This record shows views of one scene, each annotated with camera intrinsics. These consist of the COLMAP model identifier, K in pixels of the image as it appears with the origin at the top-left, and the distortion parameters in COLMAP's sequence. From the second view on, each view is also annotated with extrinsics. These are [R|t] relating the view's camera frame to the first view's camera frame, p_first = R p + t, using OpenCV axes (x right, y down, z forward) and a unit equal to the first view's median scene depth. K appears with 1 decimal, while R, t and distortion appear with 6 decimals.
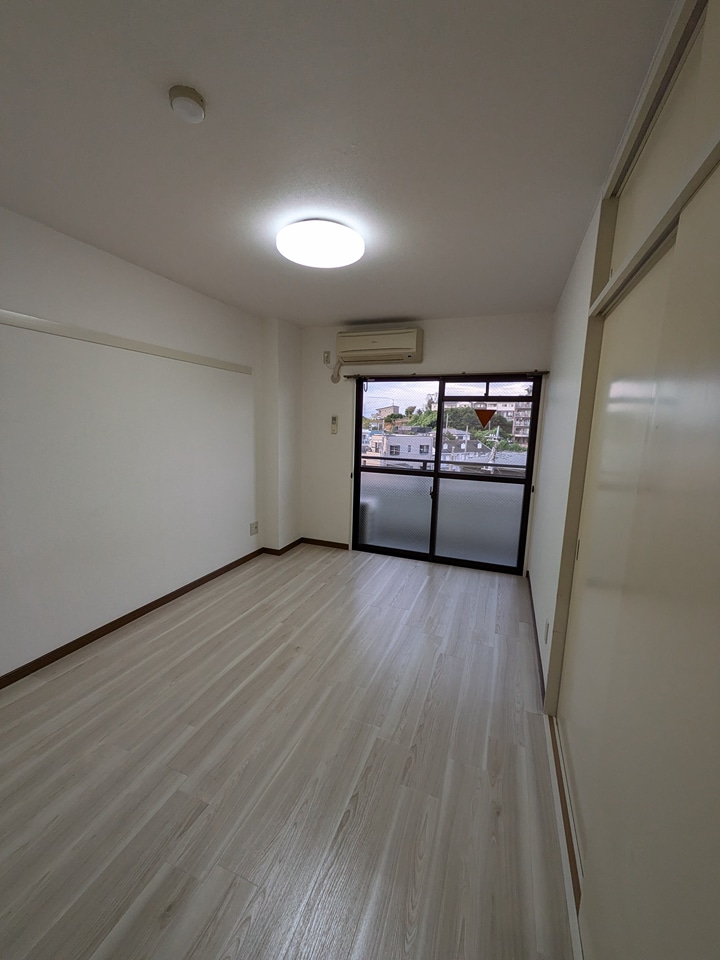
lens RADIAL K [[382.0, 0, 361.4], [0, 382.0, 482.0], [0, 0, 1]] dist [0.007785, 0.001248]
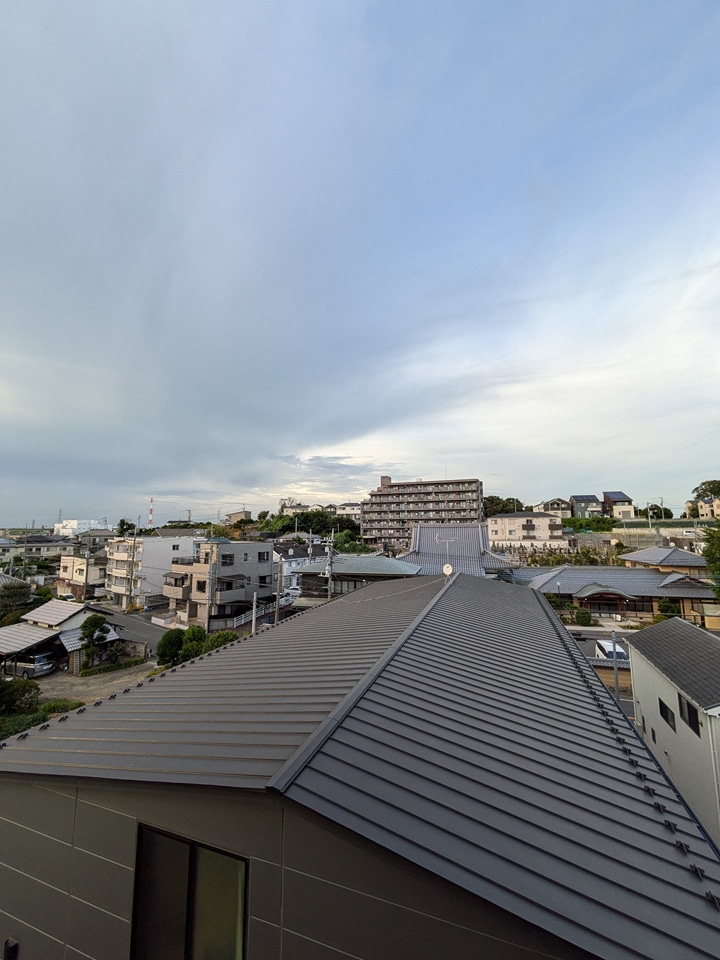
lens RADIAL K [[382.0, 0, 360.7], [0, 382.0, 481.9], [0, 0, 1]] dist [0.007785, 0.001248]
pose [[0.930605, 0.010709, 0.365867, 0.155034], [0.088125, 0.963614, -0.252355, -0.171789], [-0.355257, 0.267085, 0.895800, 1.254625]]
